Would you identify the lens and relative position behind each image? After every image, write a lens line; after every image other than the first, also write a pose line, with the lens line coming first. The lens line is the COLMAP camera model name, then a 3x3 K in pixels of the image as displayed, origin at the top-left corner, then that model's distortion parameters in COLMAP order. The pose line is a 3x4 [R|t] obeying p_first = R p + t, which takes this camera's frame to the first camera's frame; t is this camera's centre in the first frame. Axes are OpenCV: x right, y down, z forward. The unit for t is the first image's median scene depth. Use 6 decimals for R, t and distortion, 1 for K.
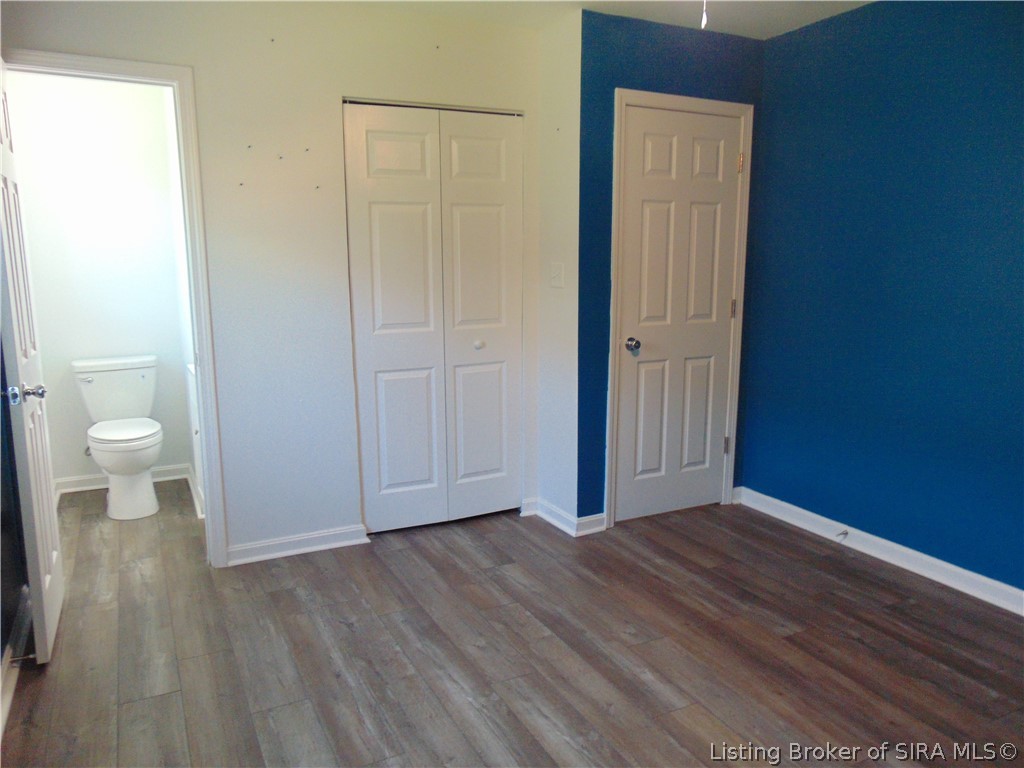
lens RADIAL K [[767.2, 0, 512.0], [0, 767.2, 384.0], [0, 0, 1]] dist [-0.043104, 0.083772]
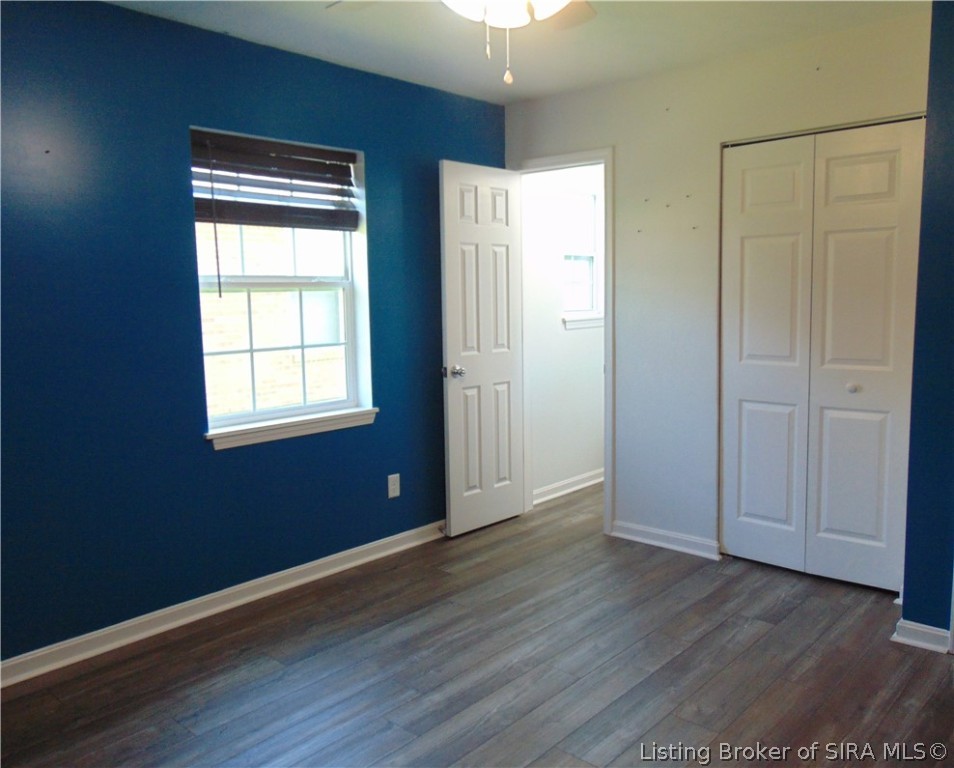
lens RADIAL K [[769.1, 0, 519.3], [0, 769.1, 379.9], [0, 0, 1]] dist [0.005062, 0.011097]
pose [[0.386434, 0.106493, -0.916148, 0.671305], [-0.143772, 0.988125, 0.054216, -0.057243], [0.911042, 0.110765, 0.397156, 0.320497]]
